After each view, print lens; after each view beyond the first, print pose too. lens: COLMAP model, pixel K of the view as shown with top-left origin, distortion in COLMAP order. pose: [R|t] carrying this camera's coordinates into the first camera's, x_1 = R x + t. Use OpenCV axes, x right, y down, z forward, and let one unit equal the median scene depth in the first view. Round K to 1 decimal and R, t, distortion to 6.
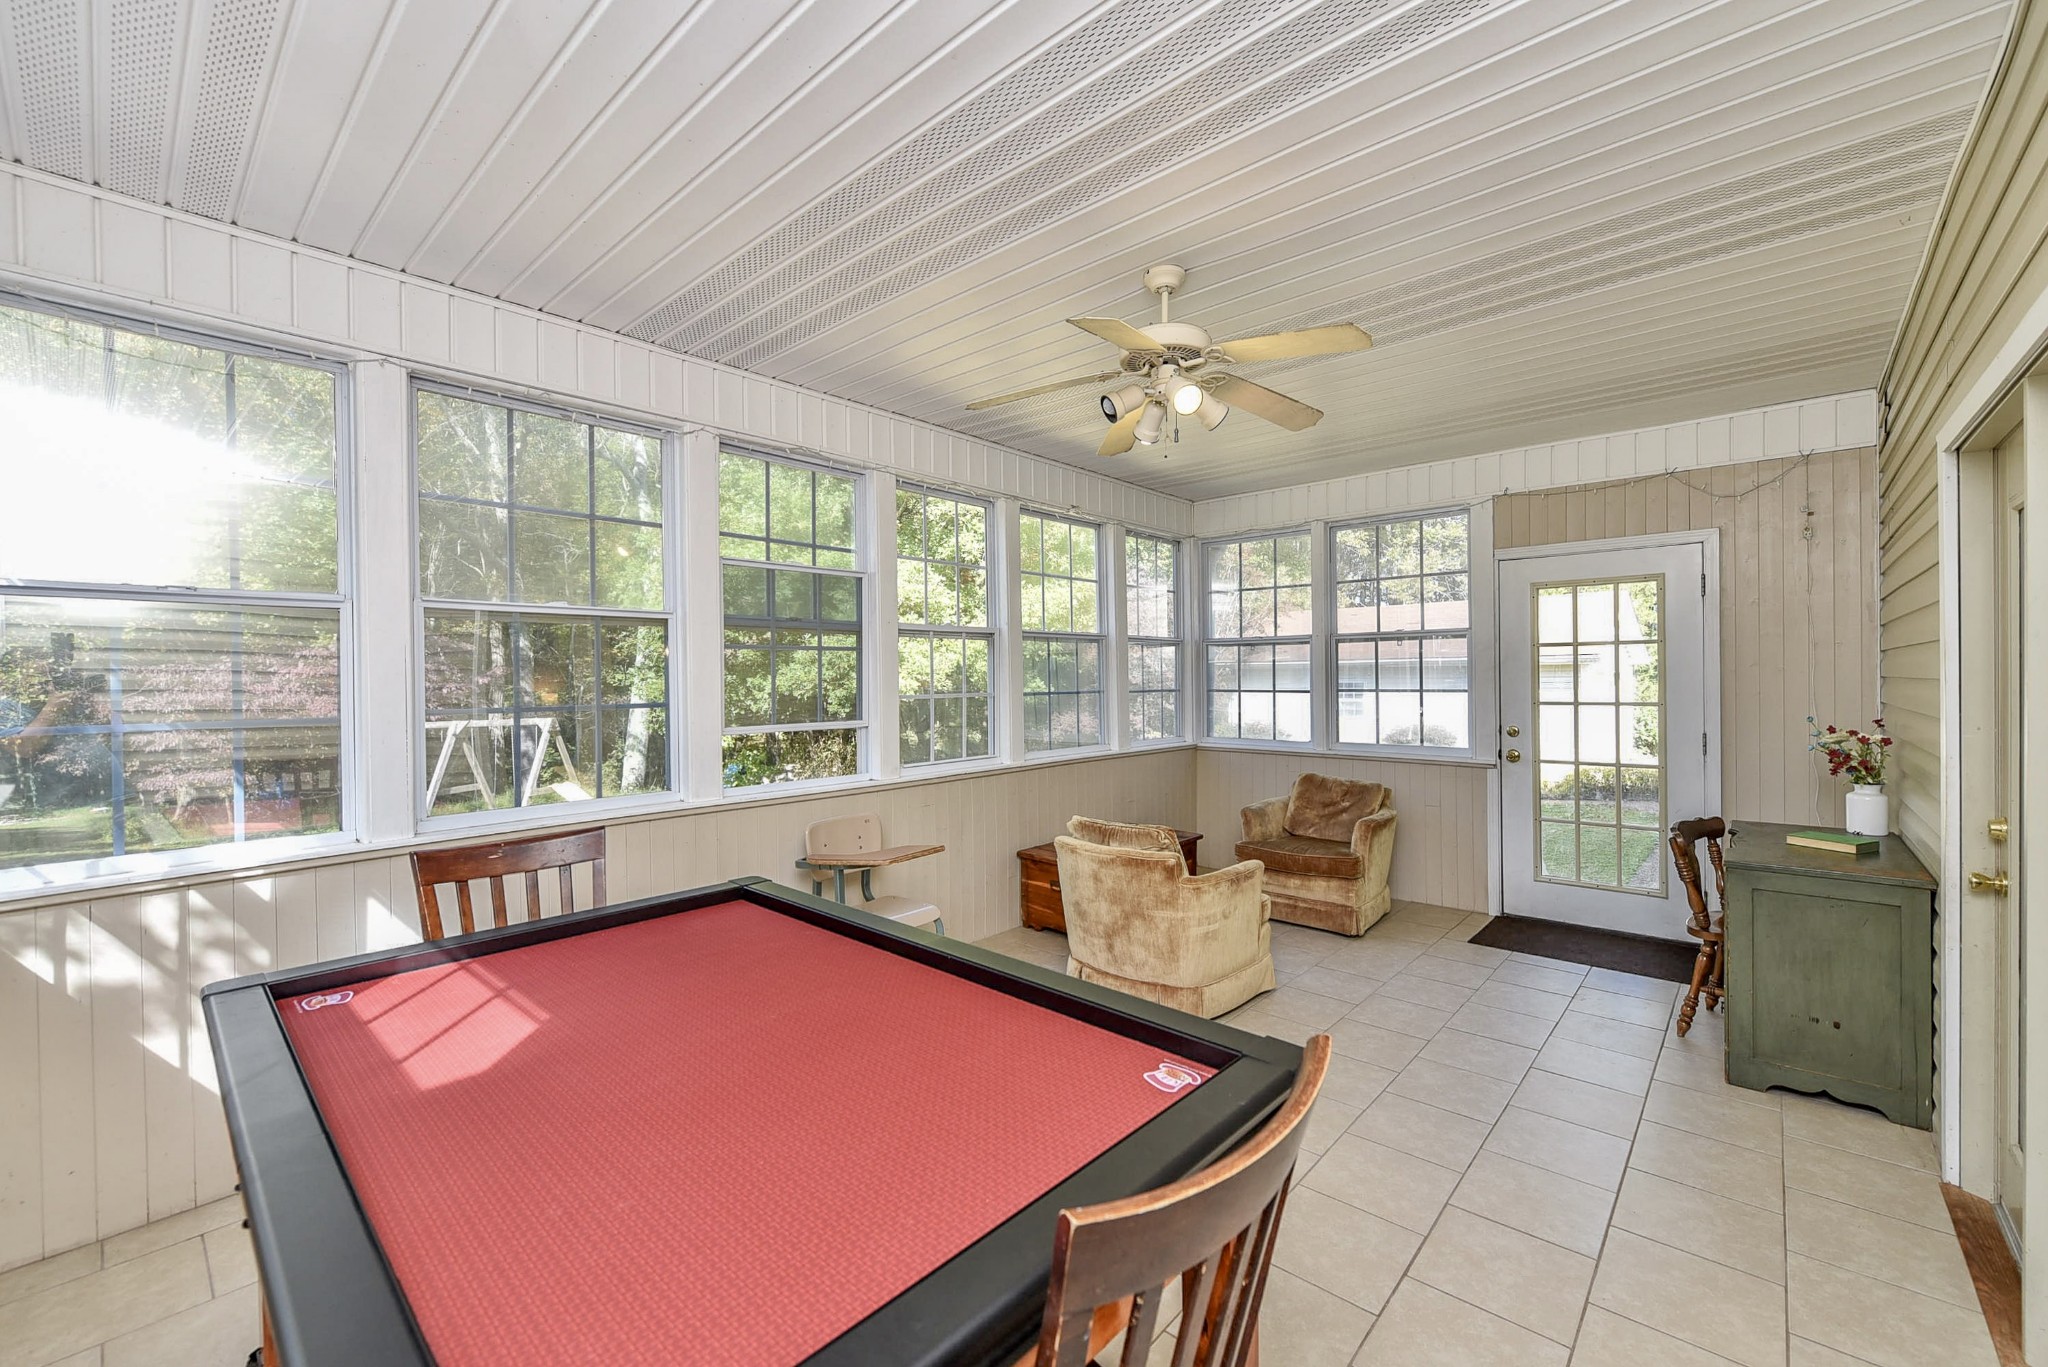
lens RADIAL K [[807.4, 0, 1034.9], [0, 807.4, 673.9], [0, 0, 1]] dist [-0.002818, -0.003391]
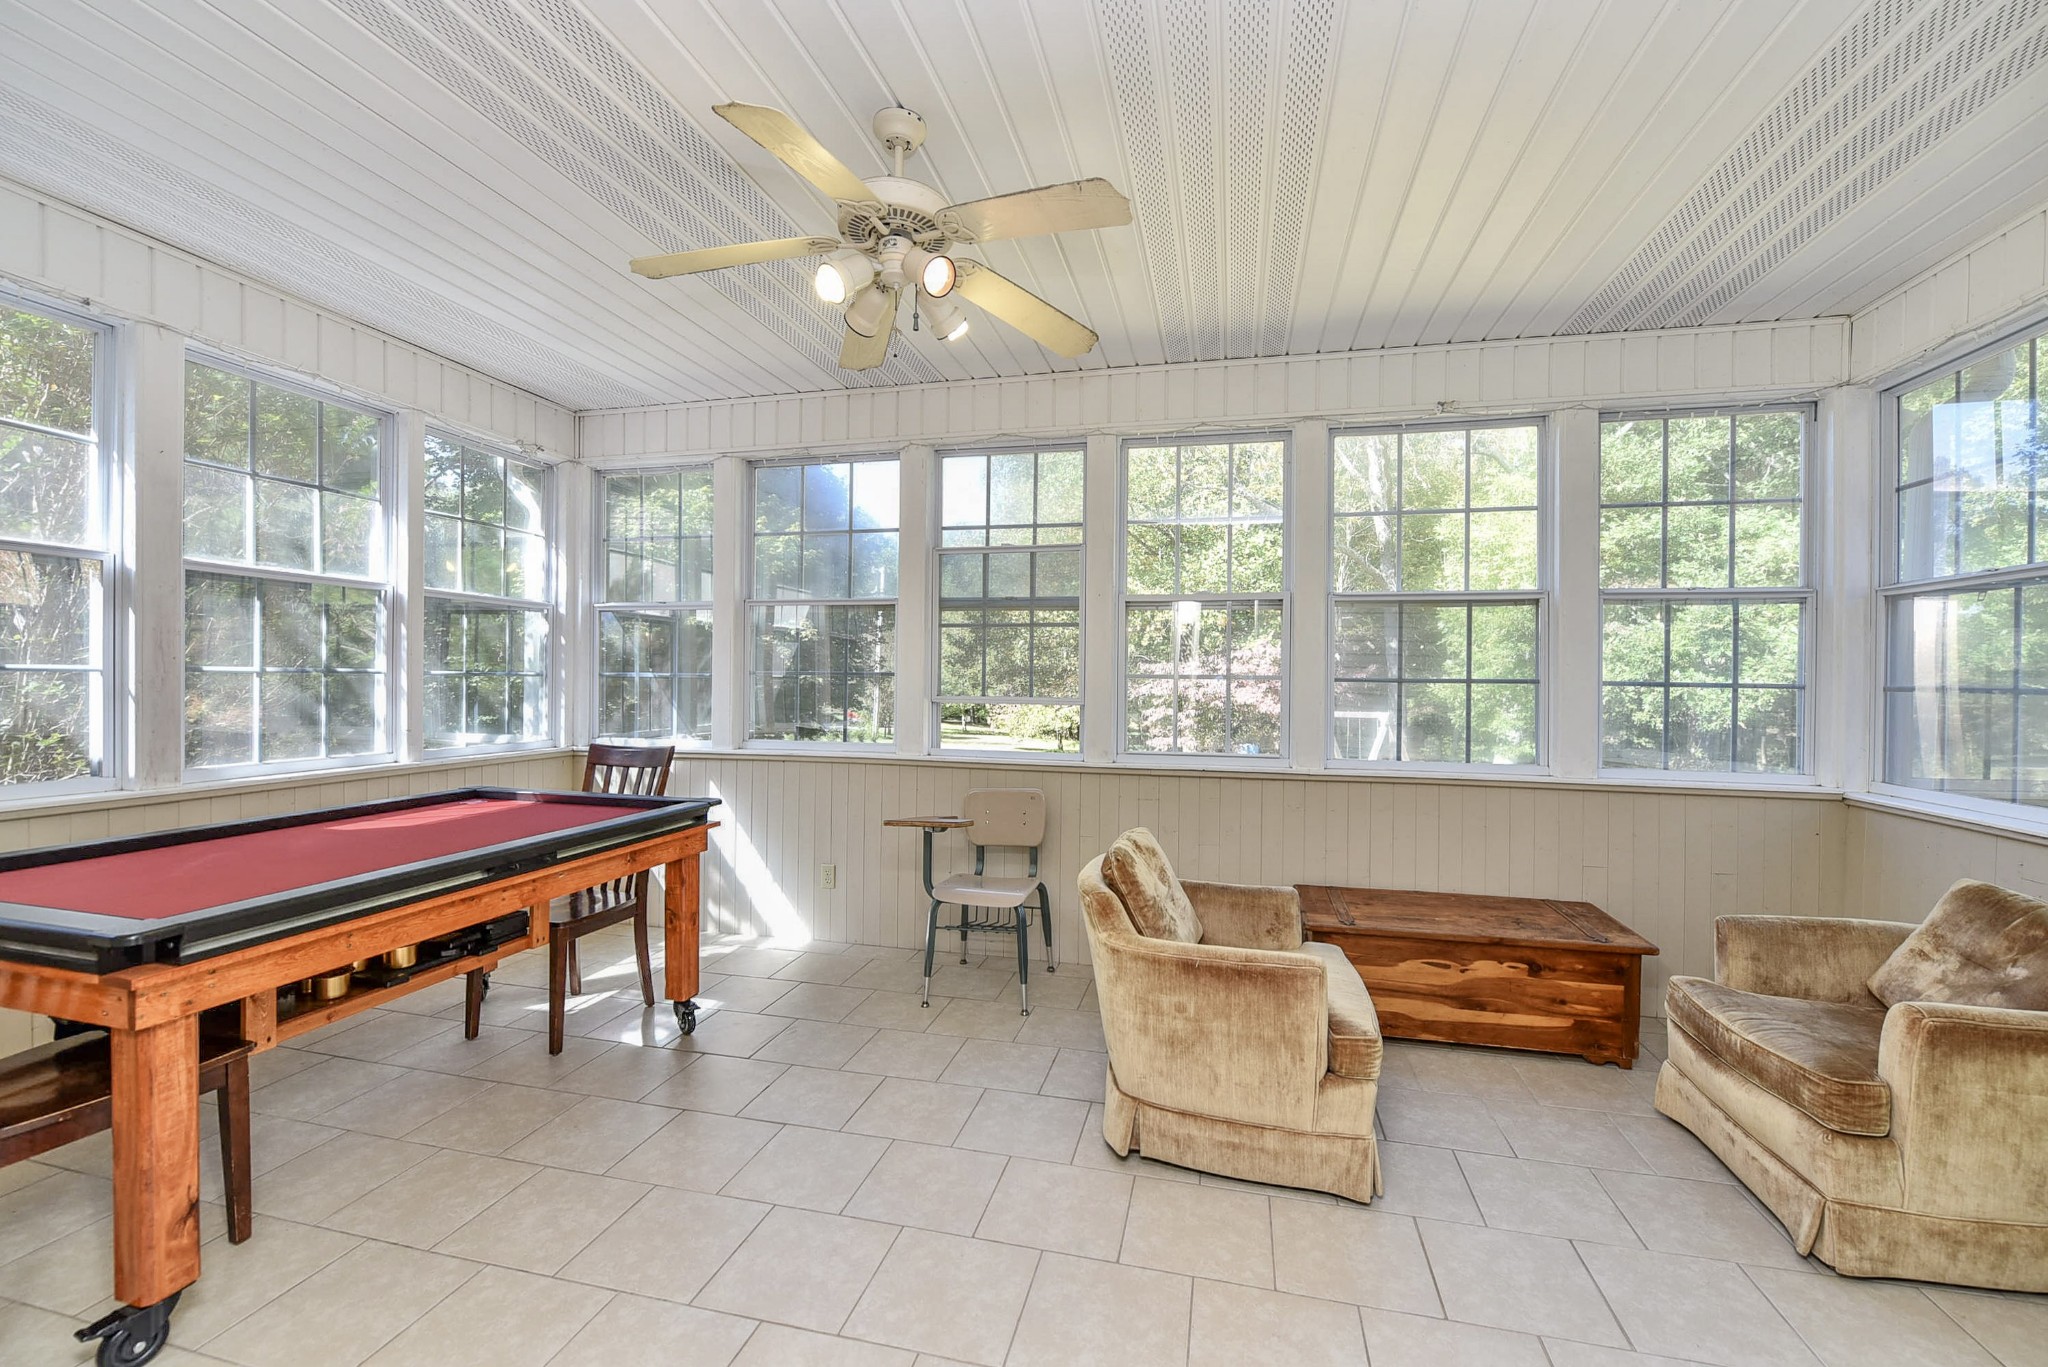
lens RADIAL K [[807.4, 0, 1034.9], [0, 807.4, 673.9], [0, 0, 1]] dist [-0.002818, -0.003391]
pose [[0.488113, 0.004402, -0.872770, 0.658210], [-0.012737, 0.999917, -0.002080, 0.033995], [0.872688, 0.012132, 0.488128, 0.531476]]
